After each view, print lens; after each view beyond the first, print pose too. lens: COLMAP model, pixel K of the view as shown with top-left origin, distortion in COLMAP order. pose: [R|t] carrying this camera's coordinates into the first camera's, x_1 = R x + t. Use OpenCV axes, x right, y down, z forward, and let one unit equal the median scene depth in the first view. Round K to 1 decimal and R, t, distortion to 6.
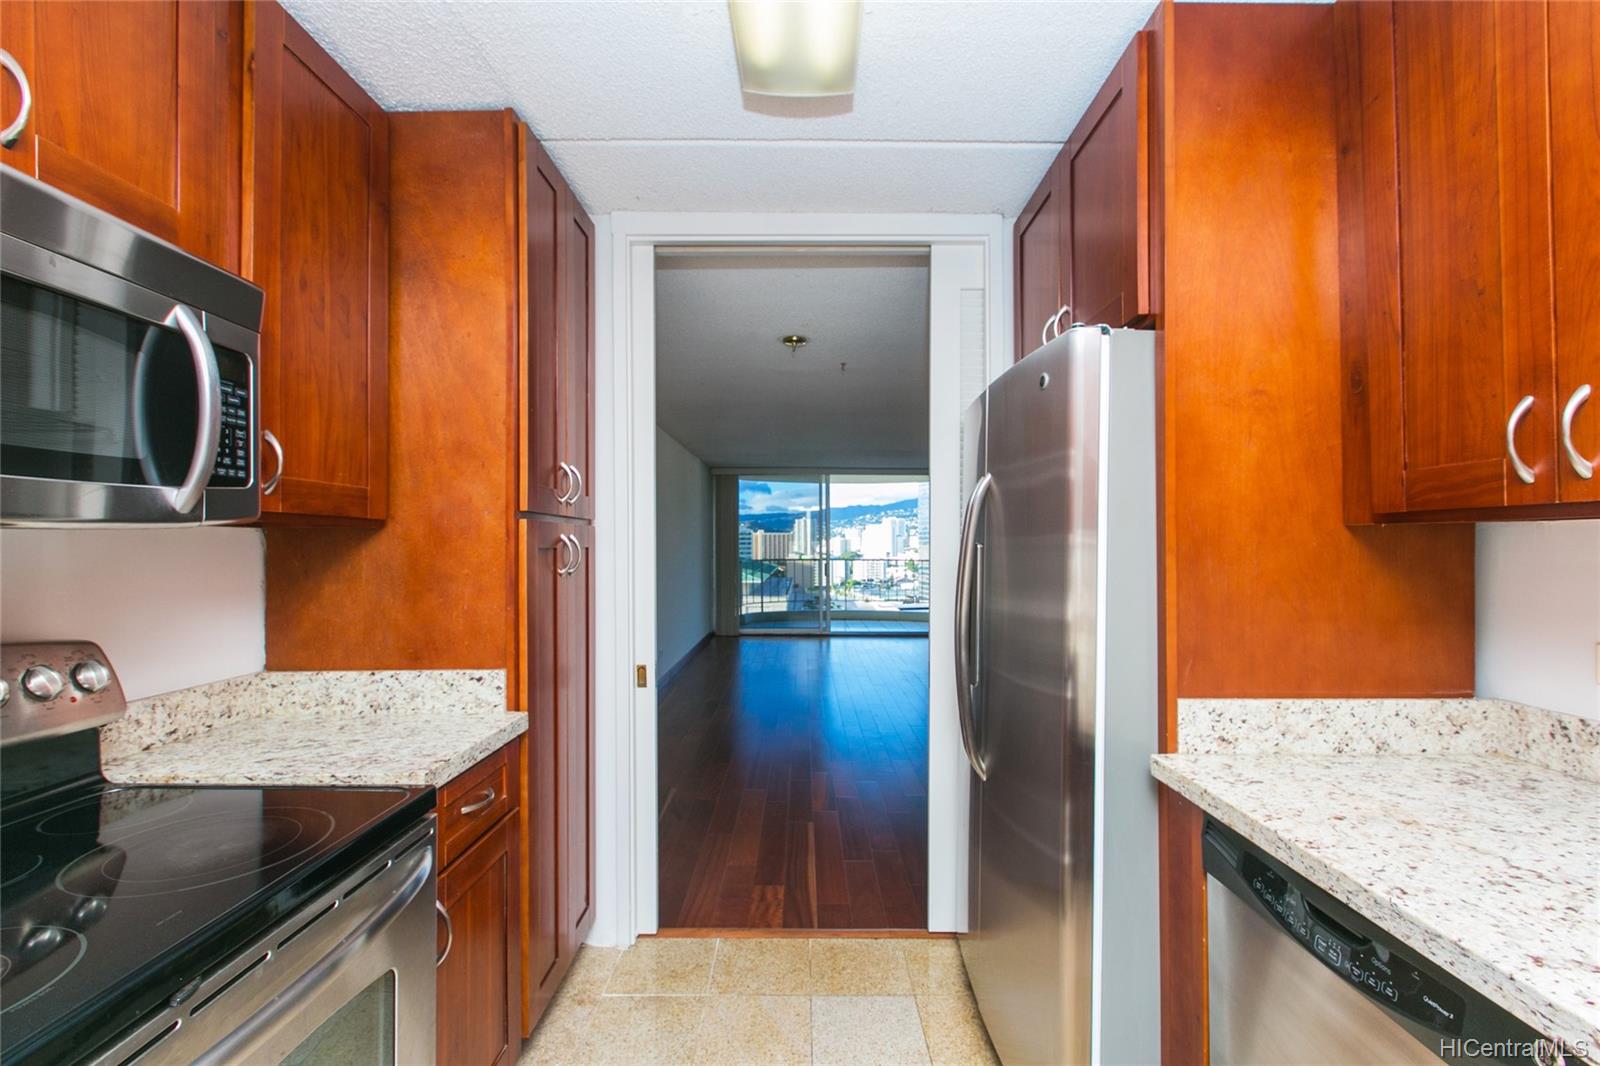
lens RADIAL K [[726.2, 0, 802.1], [0, 726.2, 557.8], [0, 0, 1]] dist [-0.000004, -0.000590]
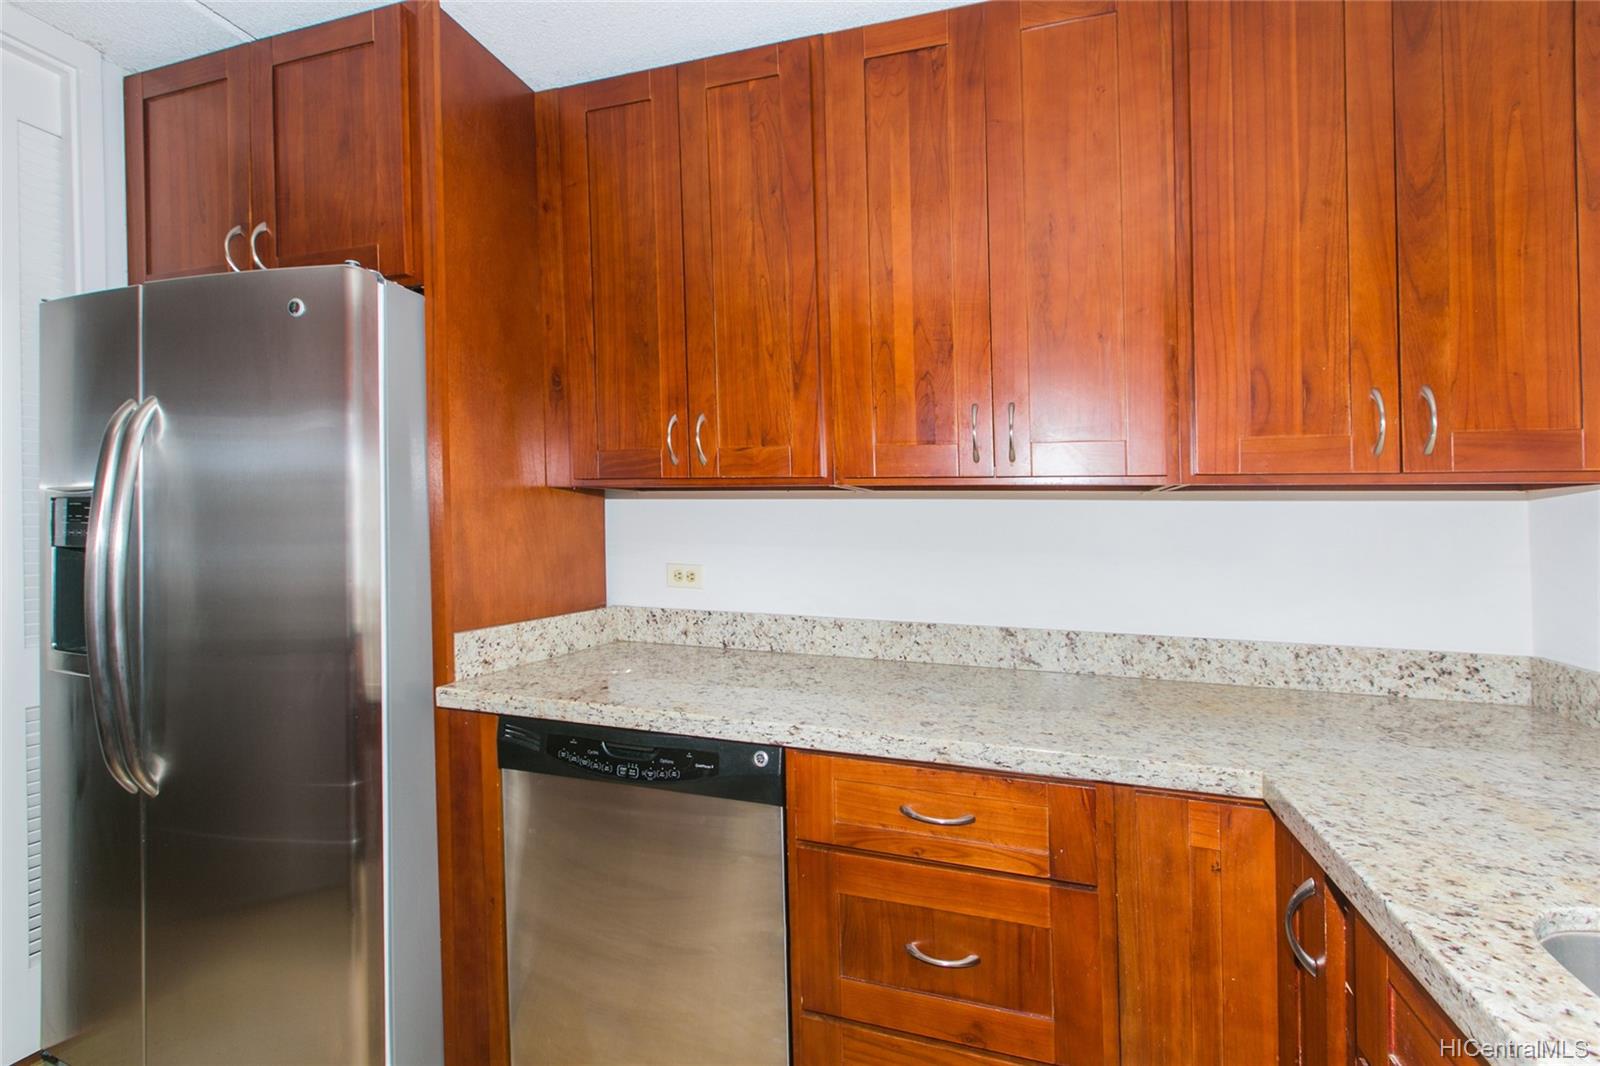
lens RADIAL K [[710.8, 0, 800.0], [0, 710.8, 533.0], [0, 0, 1]] dist [0.000200, 0.000037]
pose [[0.300477, 0.006980, 0.953764, -0.374187], [0.003488, 0.999958, -0.008417, 0.053162], [-0.953783, 0.005856, 0.300440, 0.168048]]
